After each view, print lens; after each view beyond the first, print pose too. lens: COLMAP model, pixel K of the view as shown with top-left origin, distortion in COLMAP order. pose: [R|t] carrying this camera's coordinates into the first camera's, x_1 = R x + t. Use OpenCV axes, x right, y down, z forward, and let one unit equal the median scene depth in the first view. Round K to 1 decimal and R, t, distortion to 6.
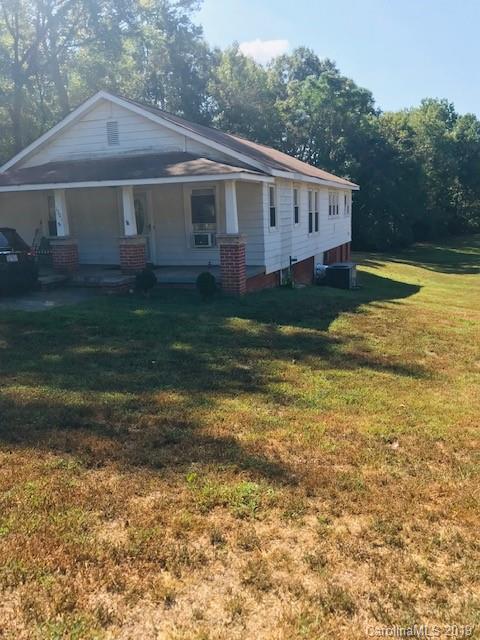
lens RADIAL K [[515.7, 0, 240.0], [0, 515.7, 319.9], [0, 0, 1]] dist [0.037309, -0.048733]
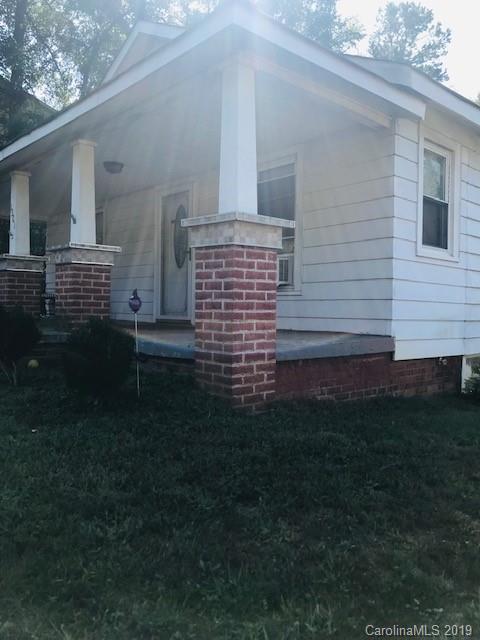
lens RADIAL K [[515.7, 0, 237.5], [0, 515.7, 314.9], [0, 0, 1]] dist [0.037309, -0.048733]
pose [[0.883961, 0.055202, -0.464291, 0.105580], [-0.139369, 0.978974, -0.148949, -0.040288], [0.446307, 0.196373, 0.873068, 0.518131]]
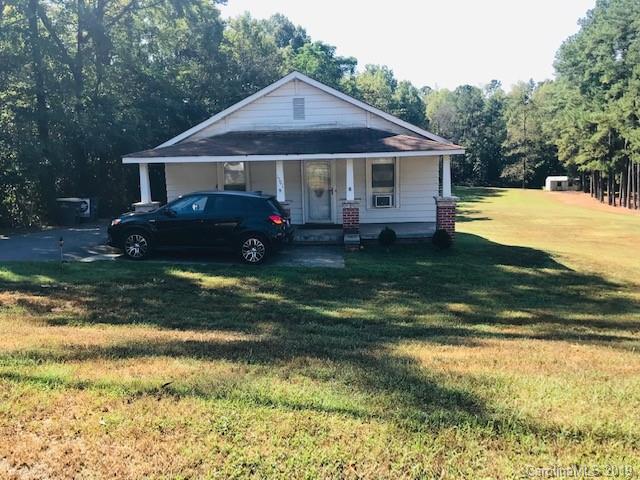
lens RADIAL K [[515.7, 0, 320.2], [0, 515.7, 241.8], [0, 0, 1]] dist [0.037309, -0.048733]
pose [[0.956913, -0.039167, 0.287721, -0.476686], [0.054315, 0.997516, -0.044853, -0.016439], [-0.285250, 0.058548, 0.956663, -0.061761]]
